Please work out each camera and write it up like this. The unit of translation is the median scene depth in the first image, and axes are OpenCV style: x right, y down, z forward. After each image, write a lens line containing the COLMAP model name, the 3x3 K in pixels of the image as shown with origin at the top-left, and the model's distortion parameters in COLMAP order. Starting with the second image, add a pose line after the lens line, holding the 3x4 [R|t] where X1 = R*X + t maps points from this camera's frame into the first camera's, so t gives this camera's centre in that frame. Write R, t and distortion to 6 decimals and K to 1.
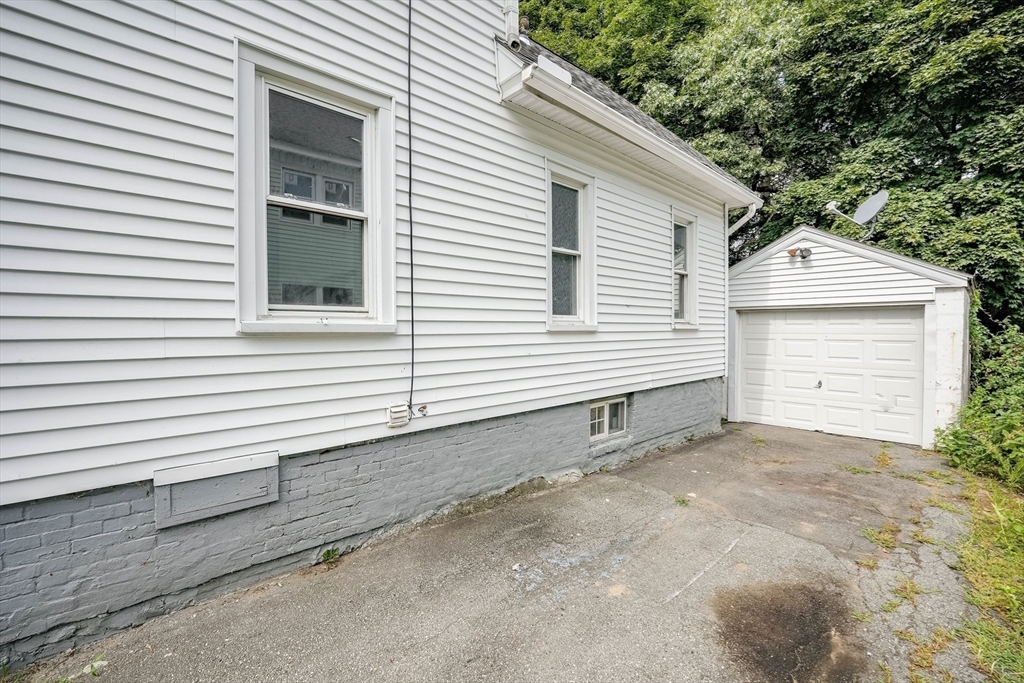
lens RADIAL K [[456.8, 0, 486.5], [0, 456.8, 337.3], [0, 0, 1]] dist [-0.002884, -0.000661]
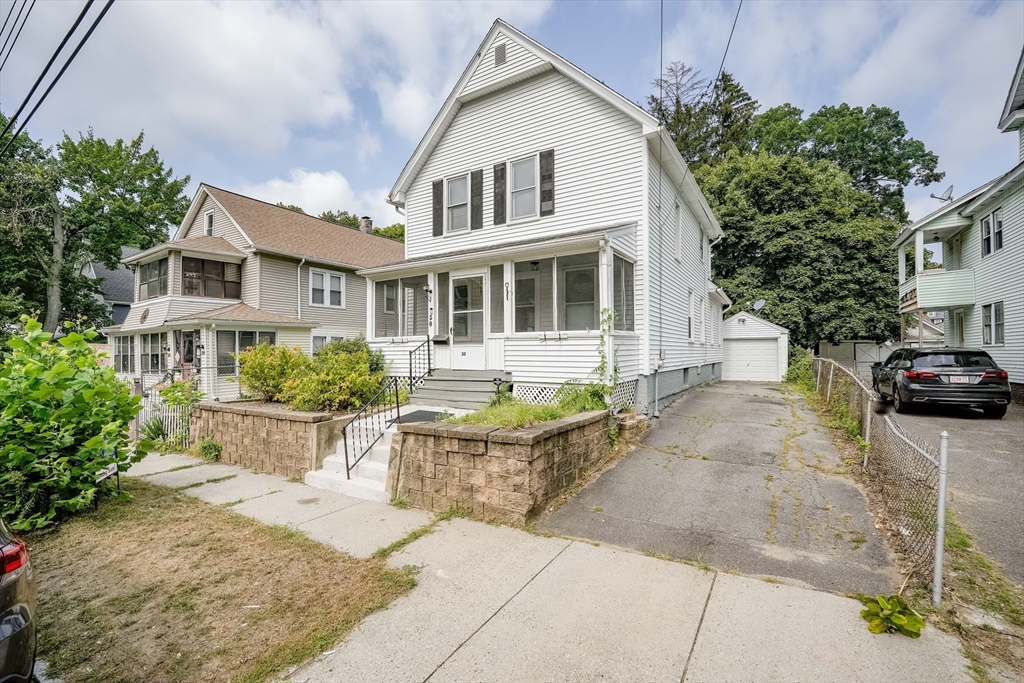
lens RADIAL K [[456.8, 0, 498.7], [0, 456.8, 348.9], [0, 0, 1]] dist [-0.002884, -0.000661]
pose [[0.961465, -0.000767, 0.274927, -1.254491], [0.008265, 0.999625, -0.026119, 0.051376], [-0.274804, 0.027384, 0.961110, -1.075575]]
